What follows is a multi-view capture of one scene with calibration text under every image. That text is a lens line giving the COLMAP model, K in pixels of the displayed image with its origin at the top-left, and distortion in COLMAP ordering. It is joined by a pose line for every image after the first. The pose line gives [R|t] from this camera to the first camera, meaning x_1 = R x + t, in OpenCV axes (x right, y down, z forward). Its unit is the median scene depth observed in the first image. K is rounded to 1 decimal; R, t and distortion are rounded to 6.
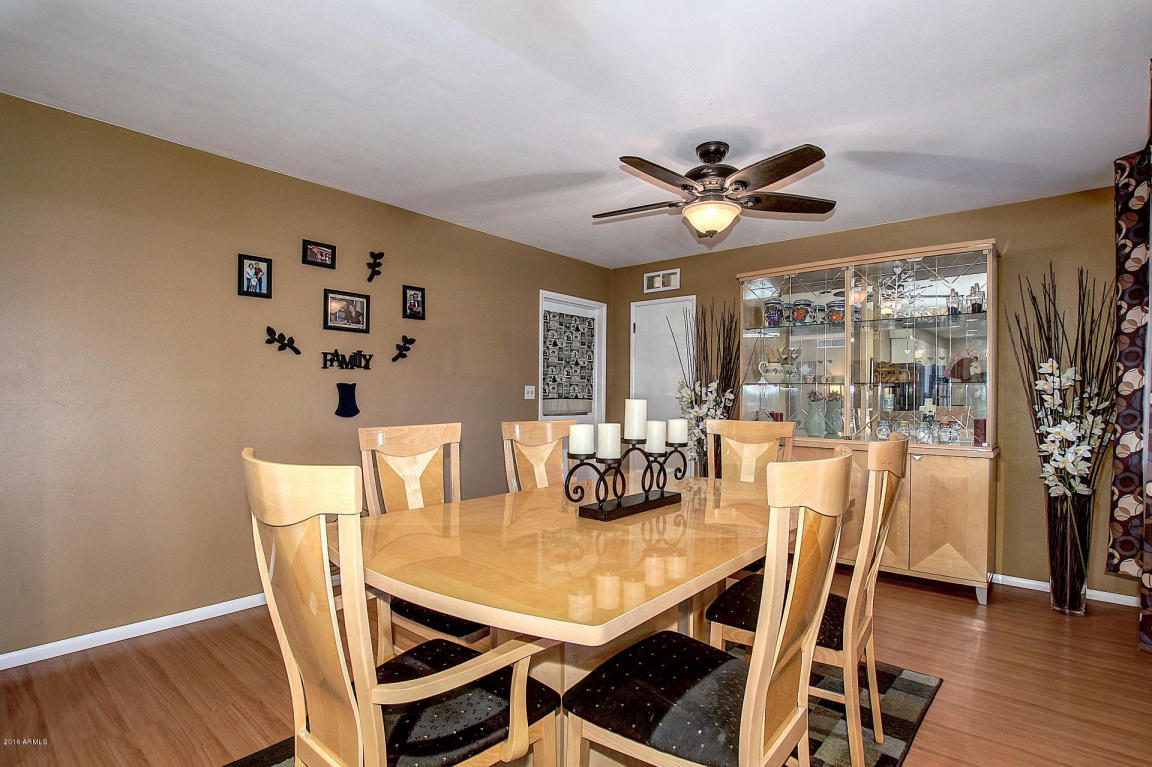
lens RADIAL K [[577.3, 0, 576.8], [0, 577.3, 391.8], [0, 0, 1]] dist [-0.034364, -0.000052]
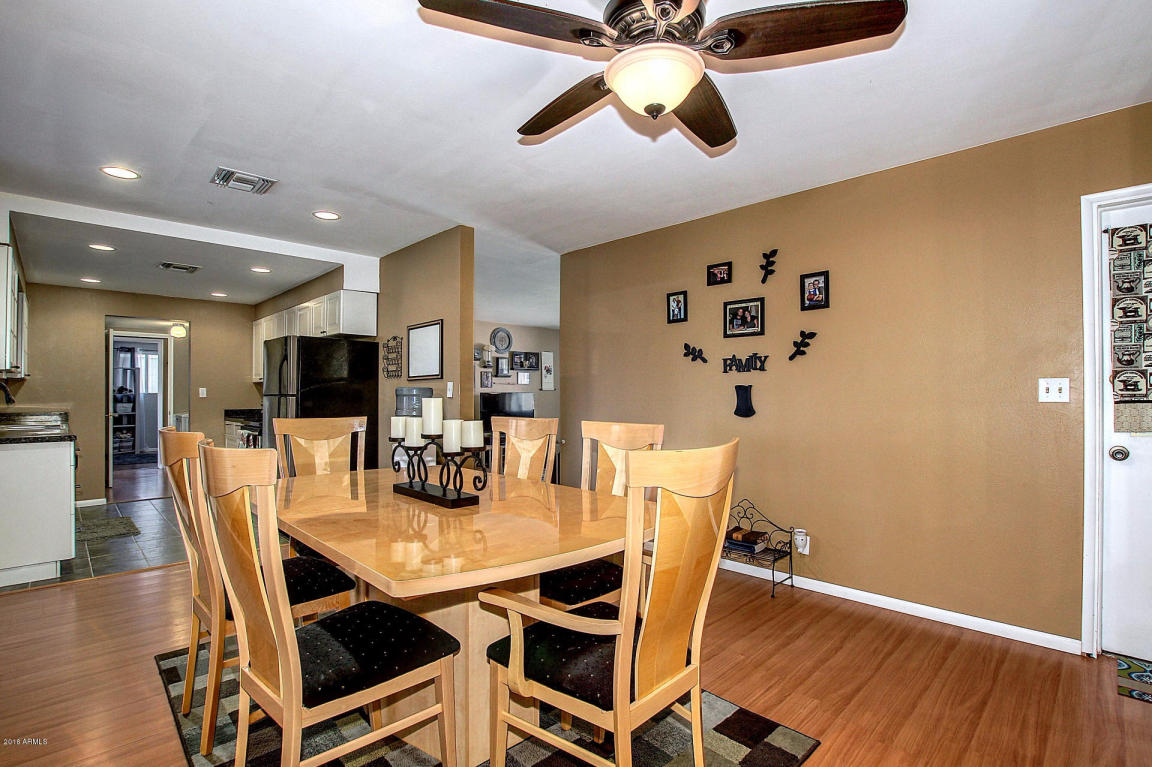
lens RADIAL K [[551.5, 0, 573.9], [0, 551.5, 387.2], [0, 0, 1]] dist [-0.019324, 0.000250]
pose [[-0.098074, -0.022044, -0.994935, 0.657189], [0.006769, 0.999717, -0.022817, 0.009910], [0.995156, -0.008972, -0.097897, 0.801664]]
